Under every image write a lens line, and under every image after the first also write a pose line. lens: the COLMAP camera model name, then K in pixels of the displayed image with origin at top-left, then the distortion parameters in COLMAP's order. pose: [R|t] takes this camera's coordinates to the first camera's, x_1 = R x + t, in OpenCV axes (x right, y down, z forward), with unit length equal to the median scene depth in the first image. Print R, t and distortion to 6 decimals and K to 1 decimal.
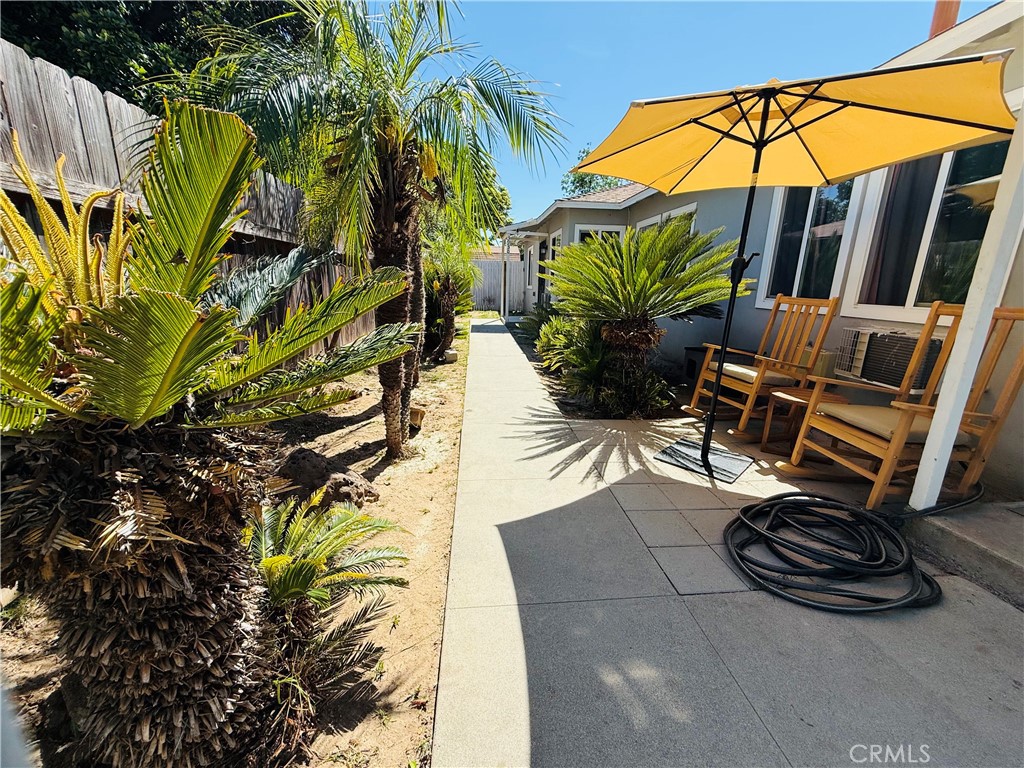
lens RADIAL K [[404.6, 0, 512.0], [0, 404.6, 384.0], [0, 0, 1]] dist [-0.001510, 0.000654]
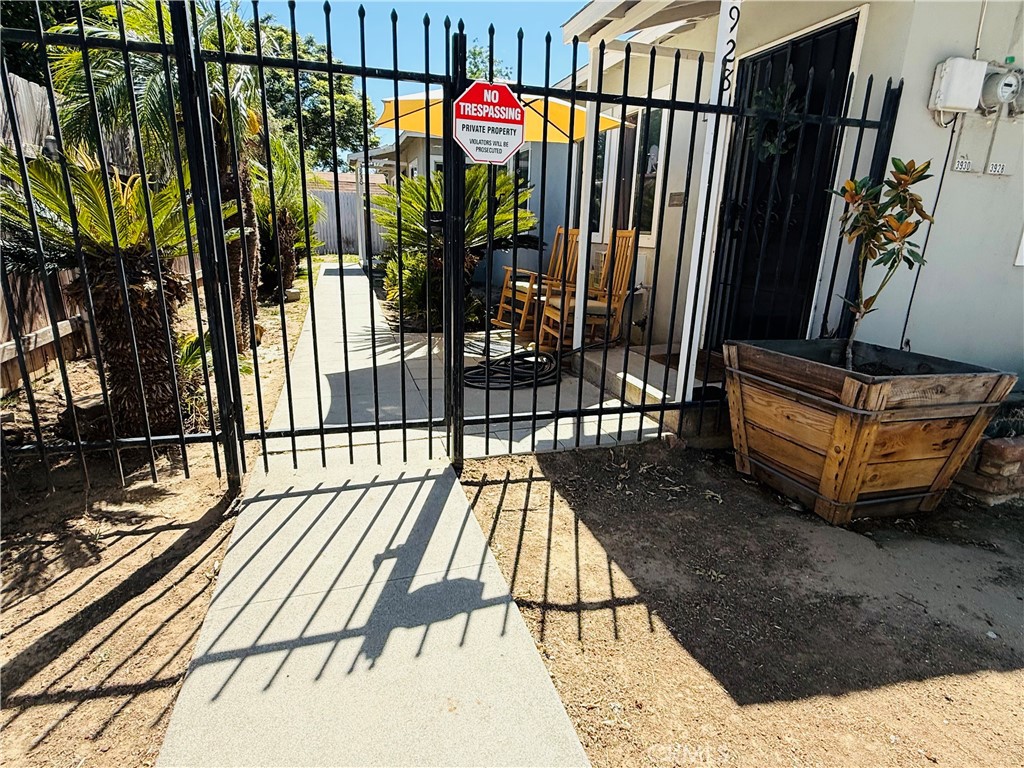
lens RADIAL K [[551.5, 0, 512.0], [0, 551.5, 384.0], [0, 0, 1]] dist [-0.000839, -0.000197]
pose [[0.979425, -0.049929, 0.195535, 0.190275], [0.042388, 0.998194, 0.042569, 0.226388], [-0.197307, -0.033404, 0.979772, -0.799770]]
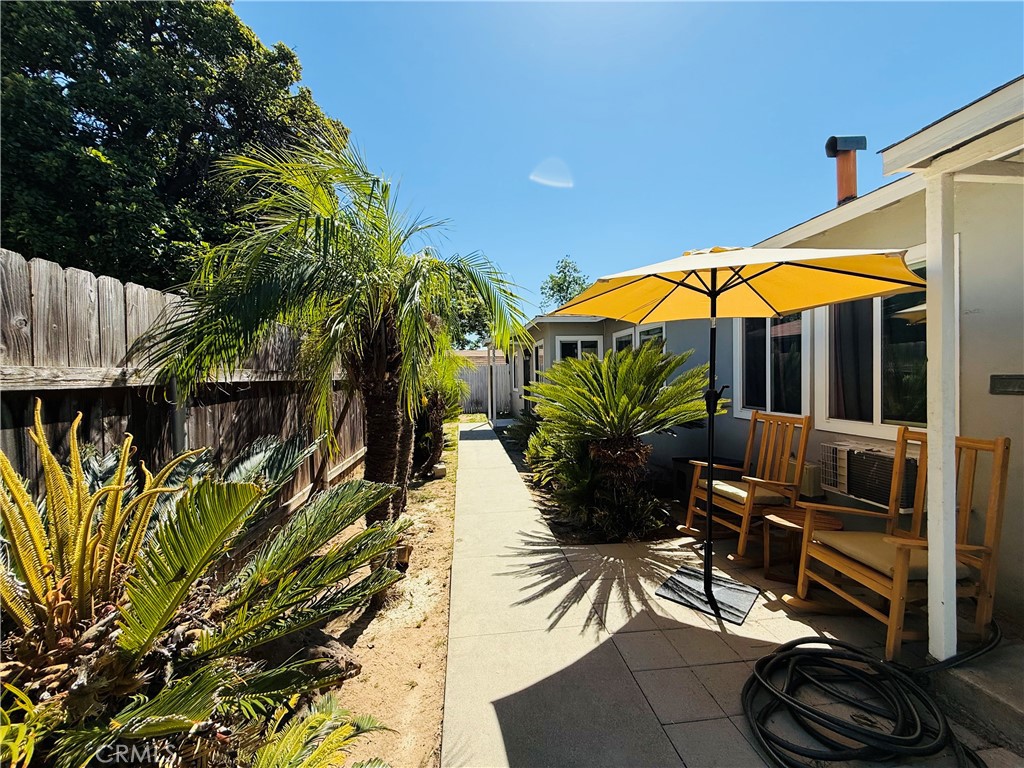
lens RADIAL K [[404.6, 0, 512.0], [0, 404.6, 384.0], [0, 0, 1]] dist [-0.001510, 0.000654]
pose [[0.998717, -0.038326, 0.033100, 0.001809], [0.044857, 0.972864, -0.226989, -0.093564], [-0.023503, 0.228183, 0.973335, -0.025426]]
